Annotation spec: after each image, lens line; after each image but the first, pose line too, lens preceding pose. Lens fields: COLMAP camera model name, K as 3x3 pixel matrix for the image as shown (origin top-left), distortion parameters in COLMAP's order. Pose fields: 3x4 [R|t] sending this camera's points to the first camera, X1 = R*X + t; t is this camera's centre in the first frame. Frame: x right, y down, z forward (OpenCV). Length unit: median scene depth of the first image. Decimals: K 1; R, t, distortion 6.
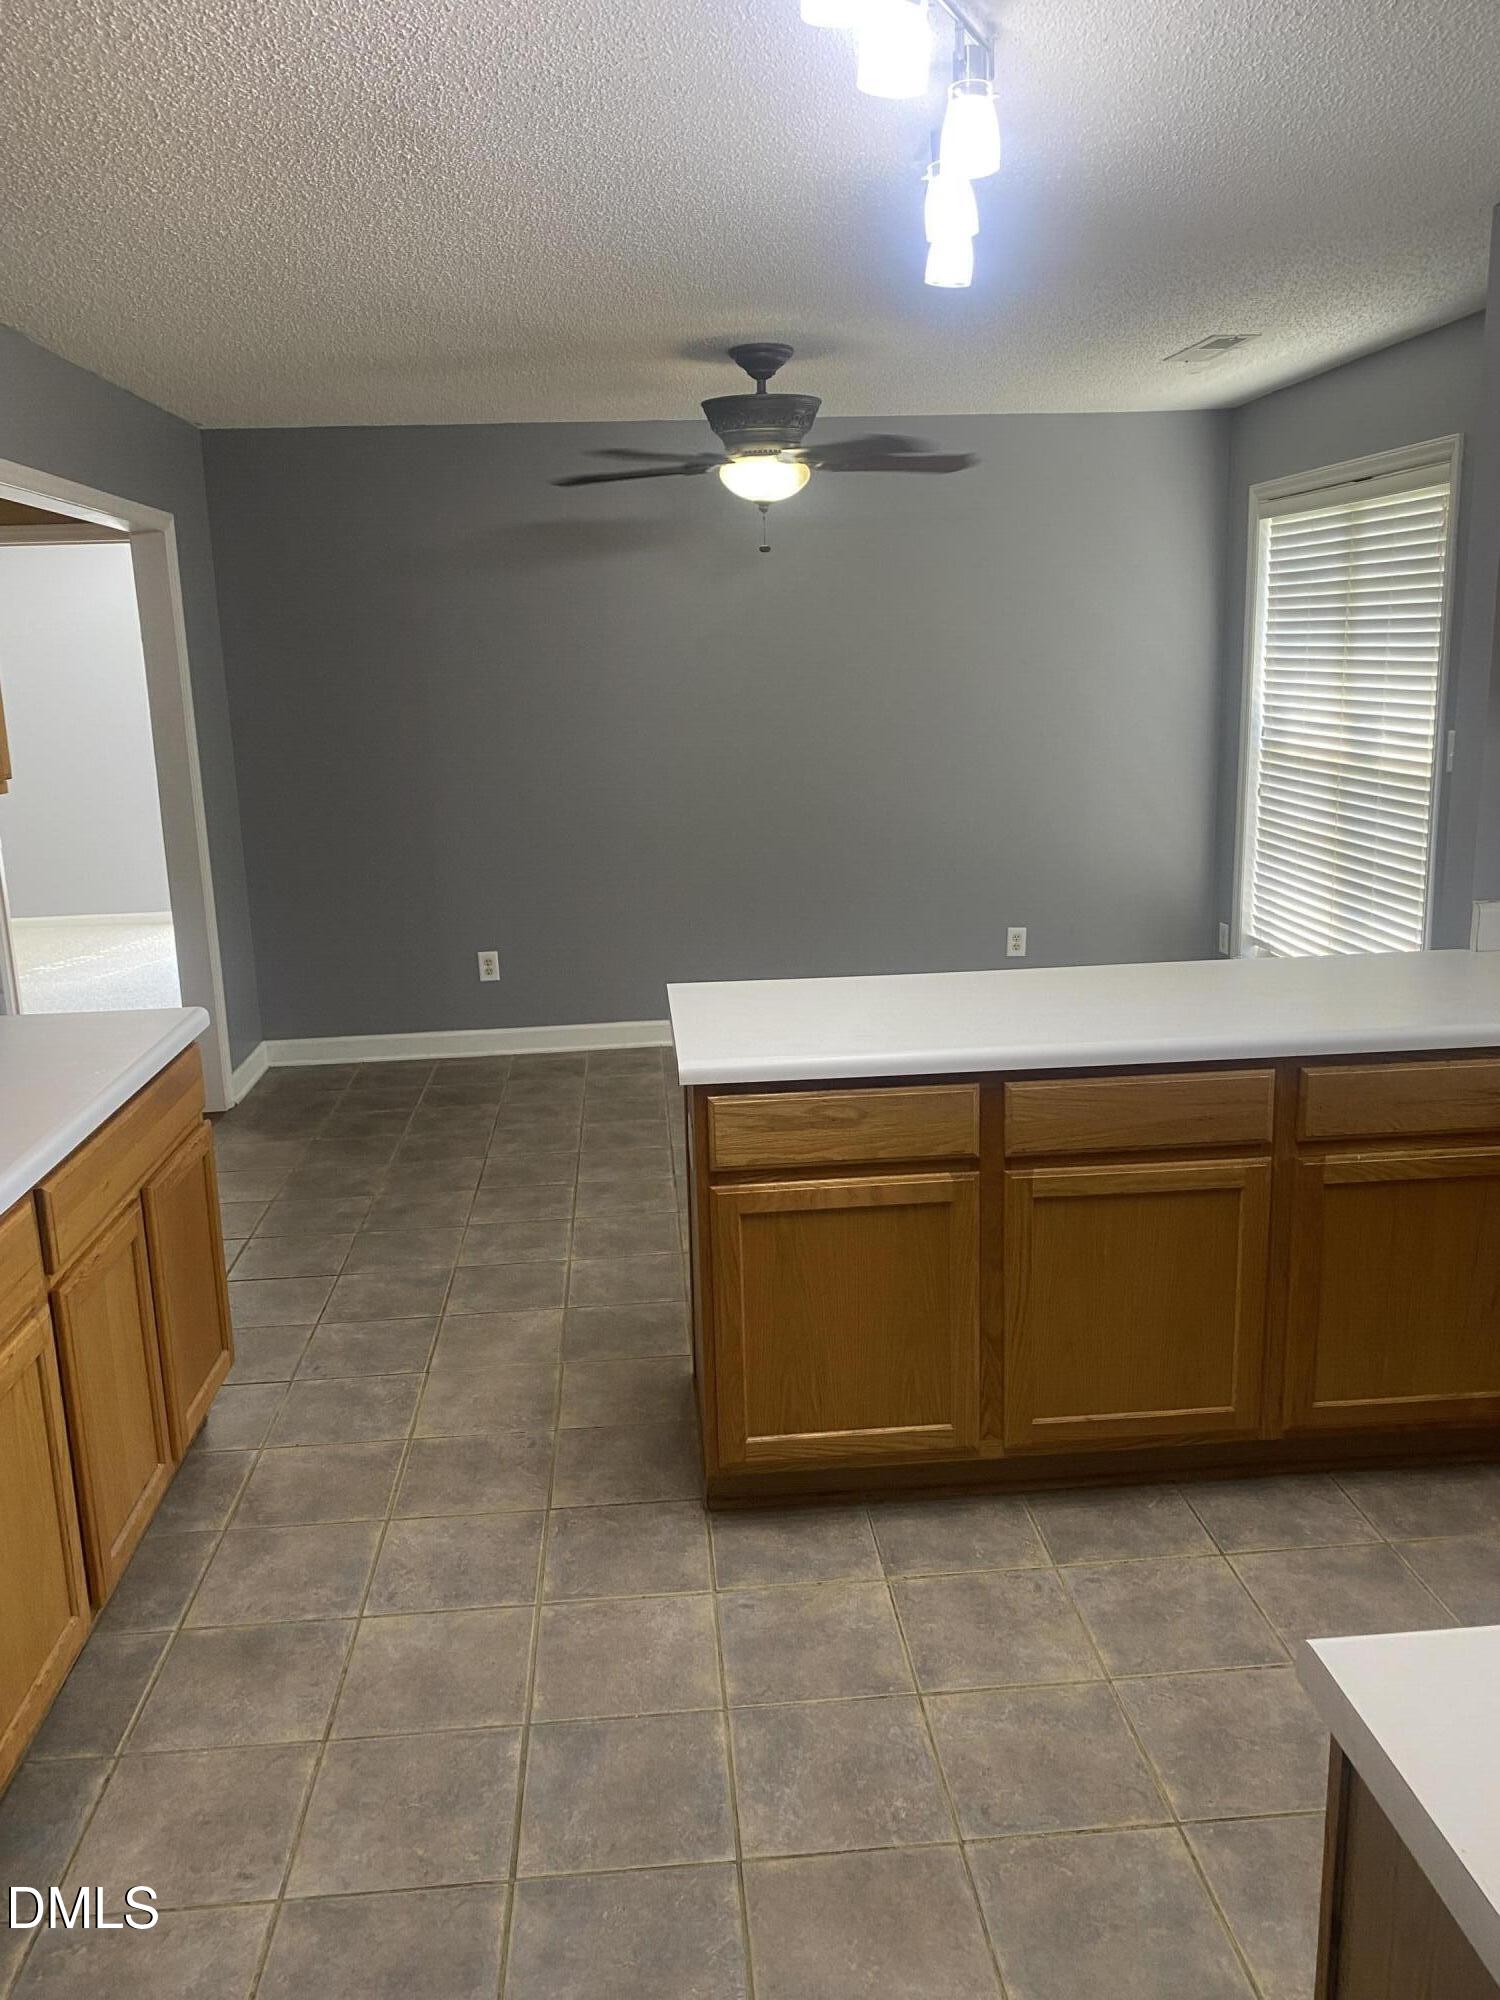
lens RADIAL K [[1537.0, 0, 750.0], [0, 1537.0, 1000.0], [0, 0, 1]] dist [-0.002392, -0.000601]
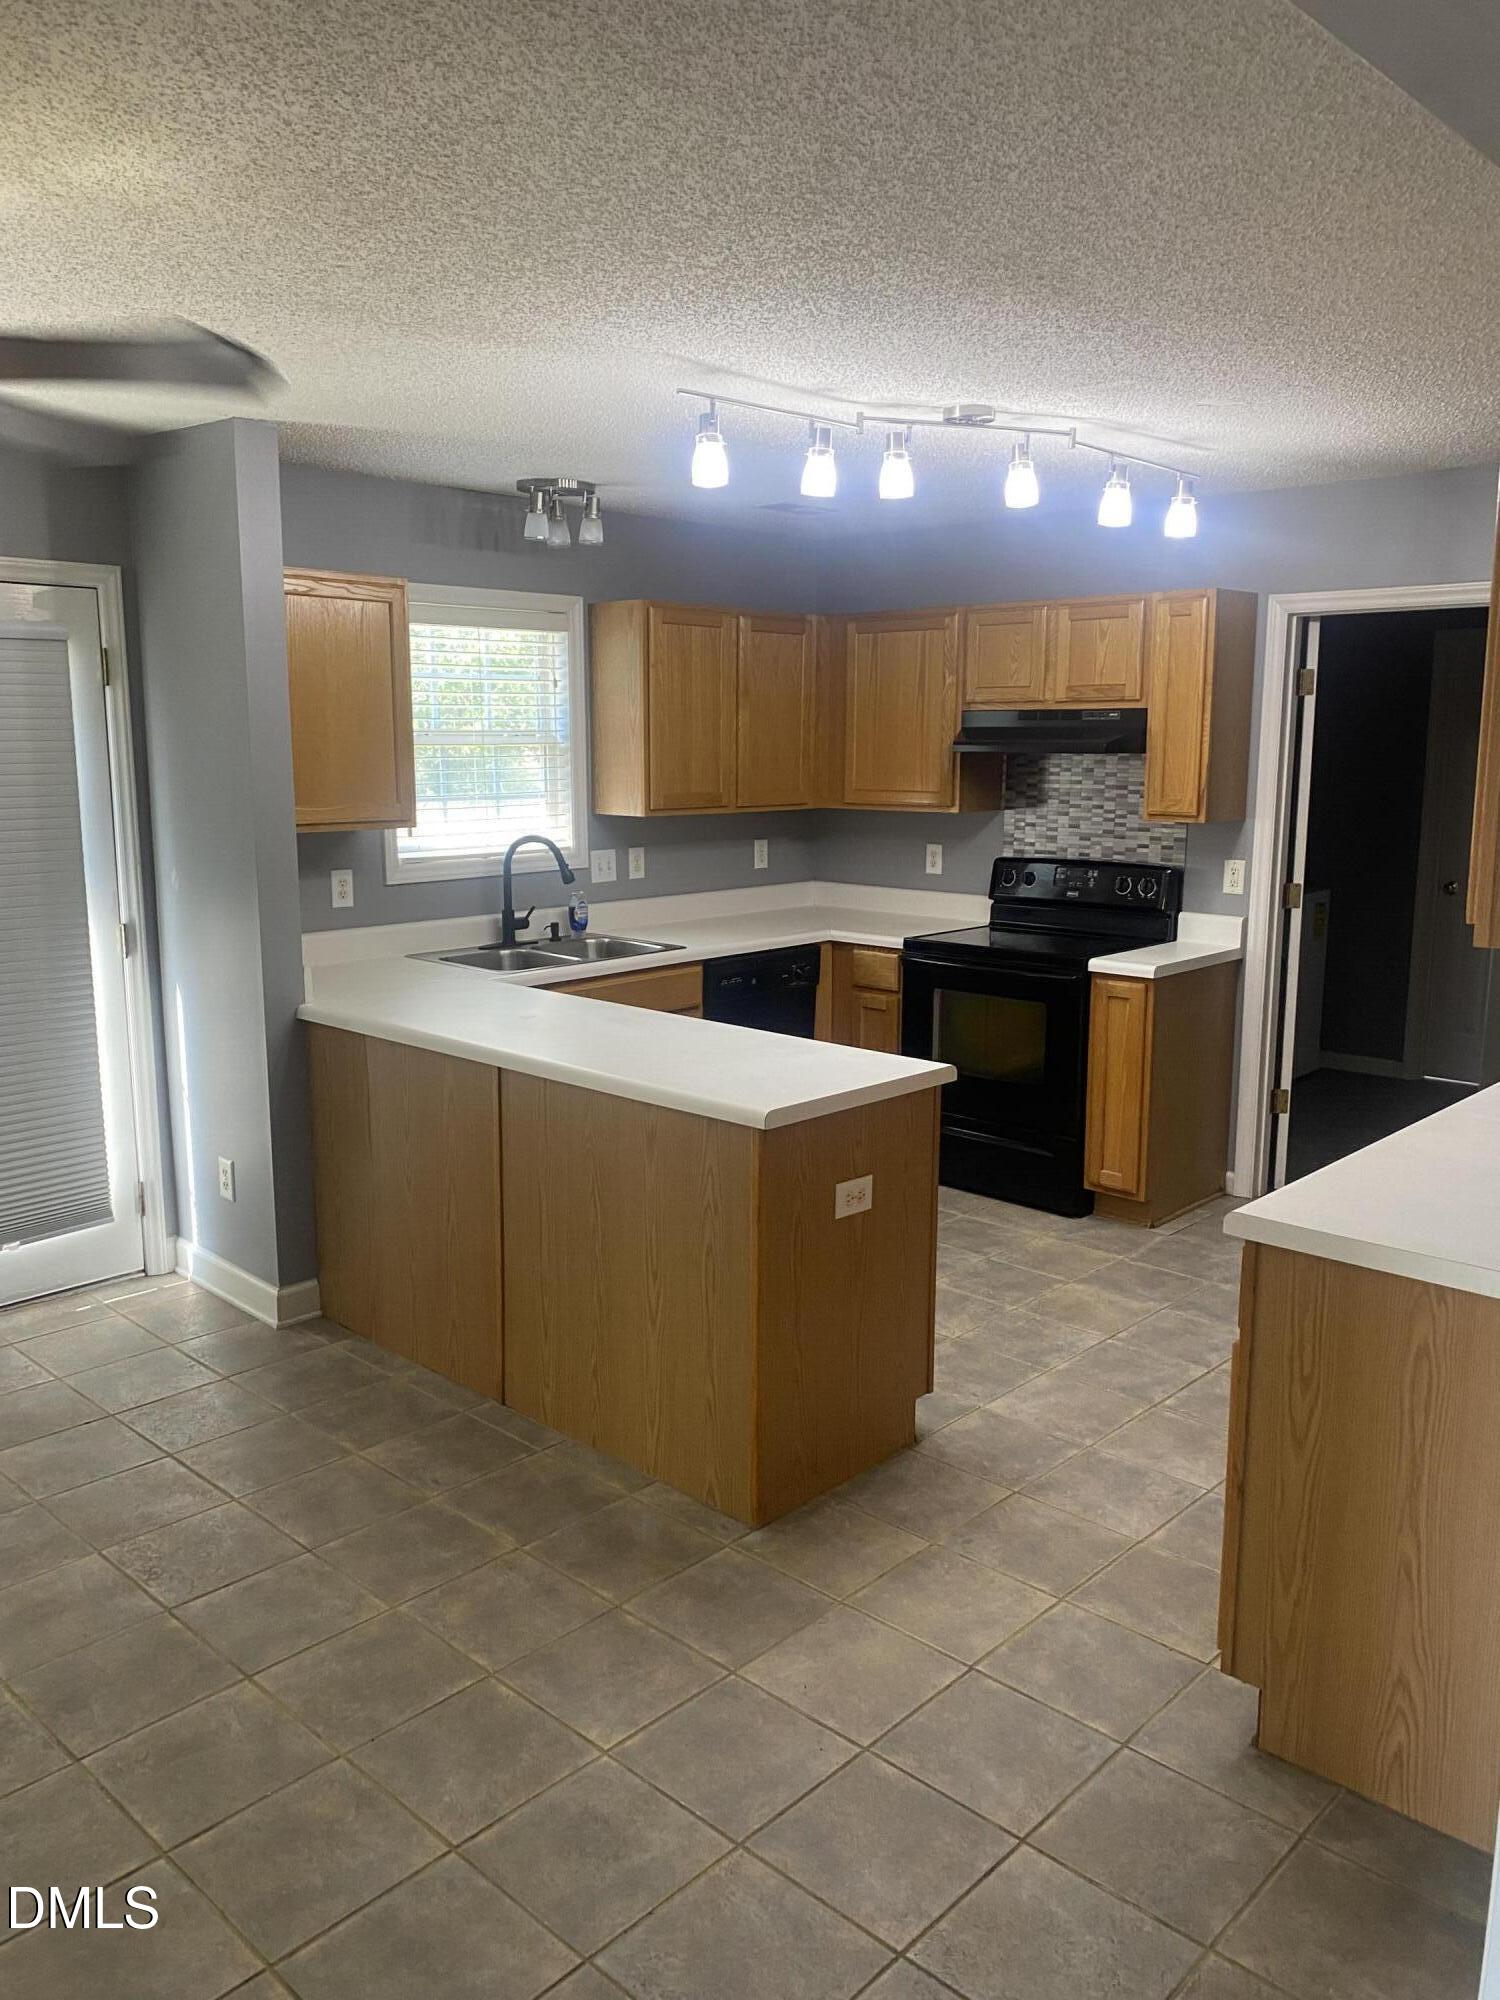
lens RADIAL K [[1519.8, 0, 738.3], [0, 1519.8, 1000.9], [0, 0, 1]] dist [0.135352, -0.275971]
pose [[-0.669339, -0.098253, 0.736432, -0.805432], [0.185900, 0.937538, 0.294047, -0.396051], [-0.719324, 0.333720, -0.609265, 1.723033]]
